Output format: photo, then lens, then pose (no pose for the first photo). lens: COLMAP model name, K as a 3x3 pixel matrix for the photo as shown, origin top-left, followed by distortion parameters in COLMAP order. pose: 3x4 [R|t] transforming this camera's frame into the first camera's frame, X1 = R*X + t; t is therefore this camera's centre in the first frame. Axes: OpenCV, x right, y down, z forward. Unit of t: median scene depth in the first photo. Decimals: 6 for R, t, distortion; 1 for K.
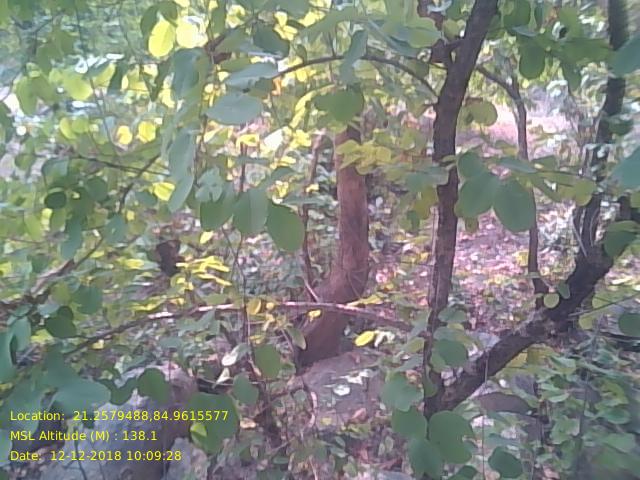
lens RADIAL K [[523.1, 0, 324.3], [0, 523.1, 244.3], [0, 0, 1]] dist [0.095834, -0.153282]
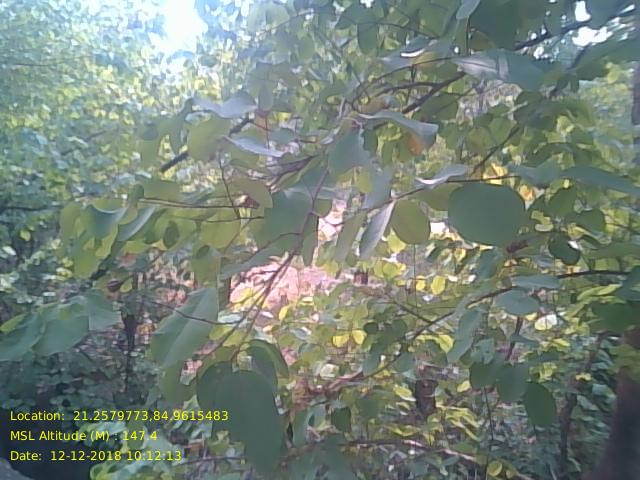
lens RADIAL K [[523.1, 0, 322.6], [0, 523.1, 241.9], [0, 0, 1]] dist [0.095834, -0.153282]
pose [[0.845947, 0.183556, -0.500681, 0.017605], [-0.314246, 0.930145, -0.189944, 0.002880], [0.430841, 0.318020, 0.844535, -0.139386]]
